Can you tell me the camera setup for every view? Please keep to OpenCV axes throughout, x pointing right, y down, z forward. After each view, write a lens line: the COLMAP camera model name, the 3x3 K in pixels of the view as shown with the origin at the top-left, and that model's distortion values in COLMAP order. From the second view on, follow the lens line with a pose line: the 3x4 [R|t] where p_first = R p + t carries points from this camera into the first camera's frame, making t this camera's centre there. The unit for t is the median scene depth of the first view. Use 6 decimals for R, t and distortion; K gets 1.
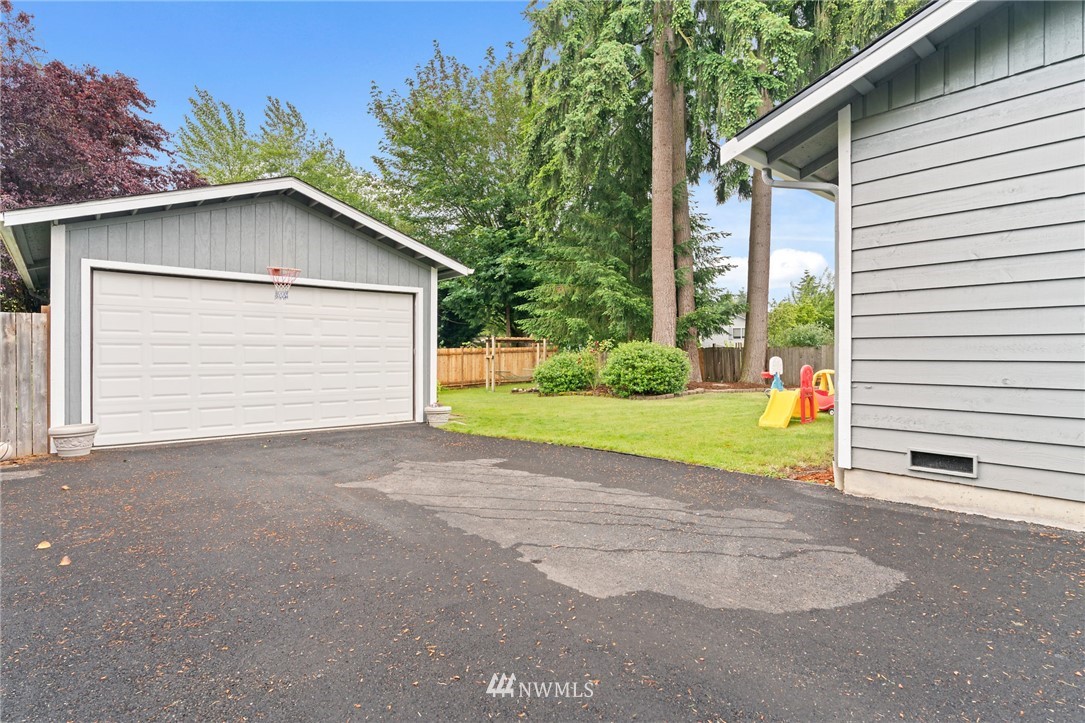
lens RADIAL K [[552.7, 0, 521.5], [0, 552.7, 356.8], [0, 0, 1]] dist [0.000886, 0.000268]
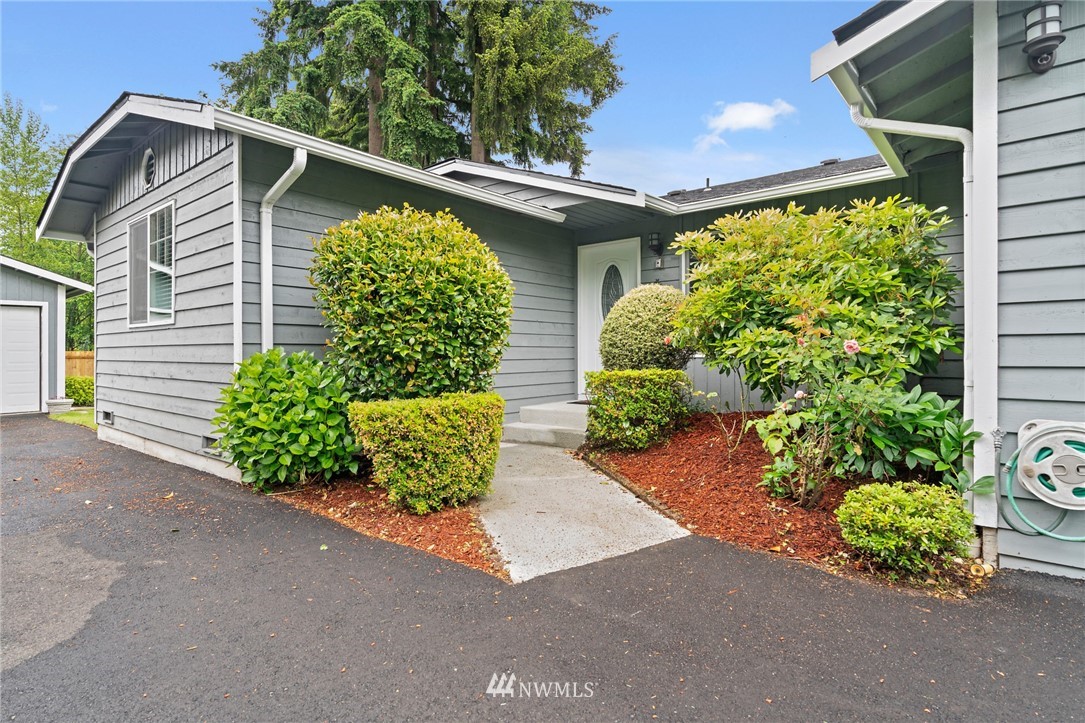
lens RADIAL K [[563.5, 0, 542.2], [0, 563.5, 350.4], [0, 0, 1]] dist [-0.001770, 0.001195]
pose [[0.984019, -0.015691, 0.177371, 0.675907], [0.018377, 0.999740, -0.013509, 0.019112], [-0.177113, 0.016553, 0.984051, -0.416500]]
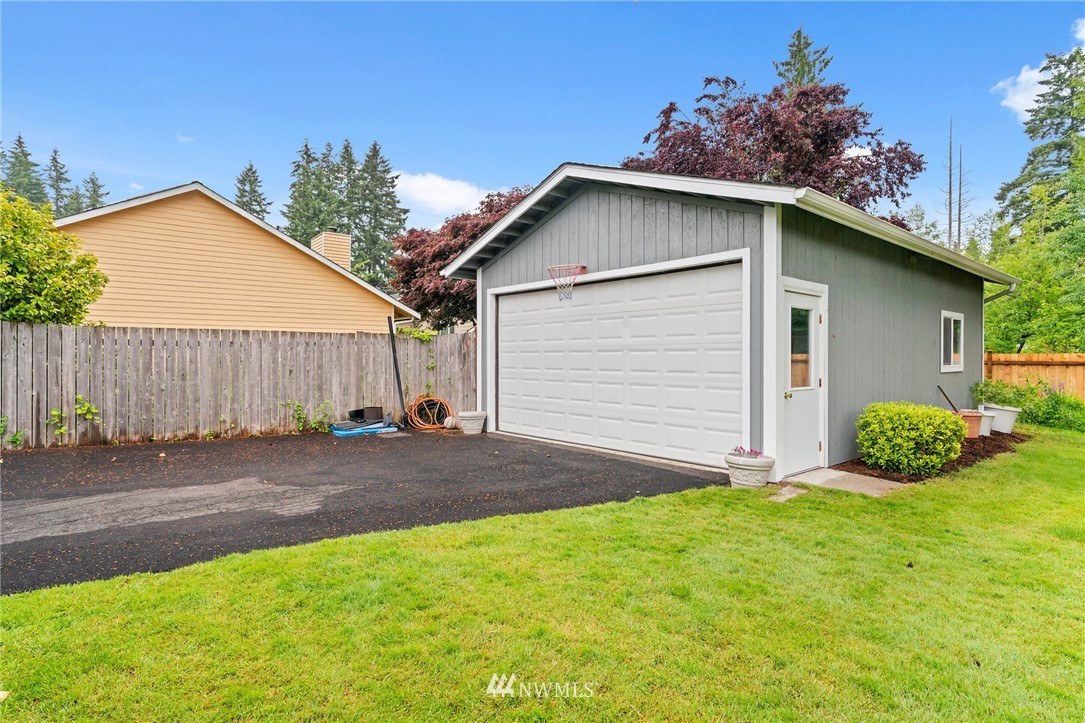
lens RADIAL K [[563.5, 0, 542.2], [0, 563.5, 350.4], [0, 0, 1]] dist [-0.001770, 0.001195]
pose [[0.010498, -0.024765, -0.999638, 0.412933], [-0.014453, 0.999585, -0.024916, 0.002064], [0.999840, 0.014710, 0.010136, 0.783669]]
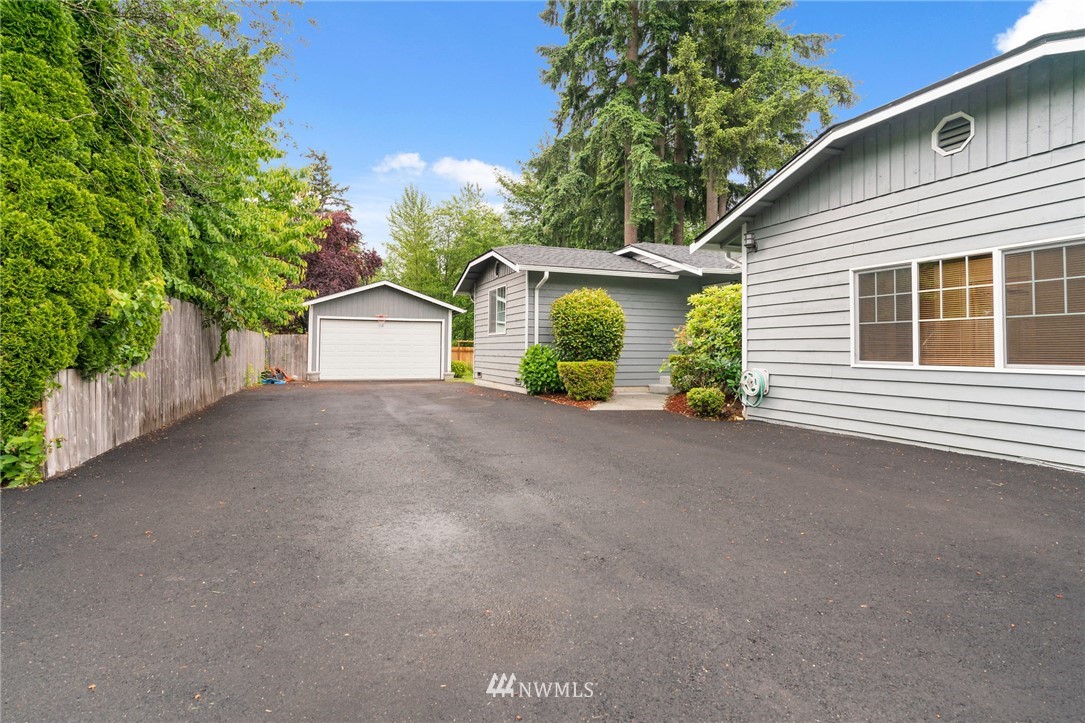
lens RADIAL K [[573.2, 0, 533.6], [0, 573.2, 330.5], [0, 0, 1]] dist [0.001438, 0.000584]
pose [[0.944037, -0.016600, -0.329423, 0.932187], [-0.000591, 0.998646, -0.052016, 0.042019], [0.329840, 0.049300, 0.942749, -1.075734]]
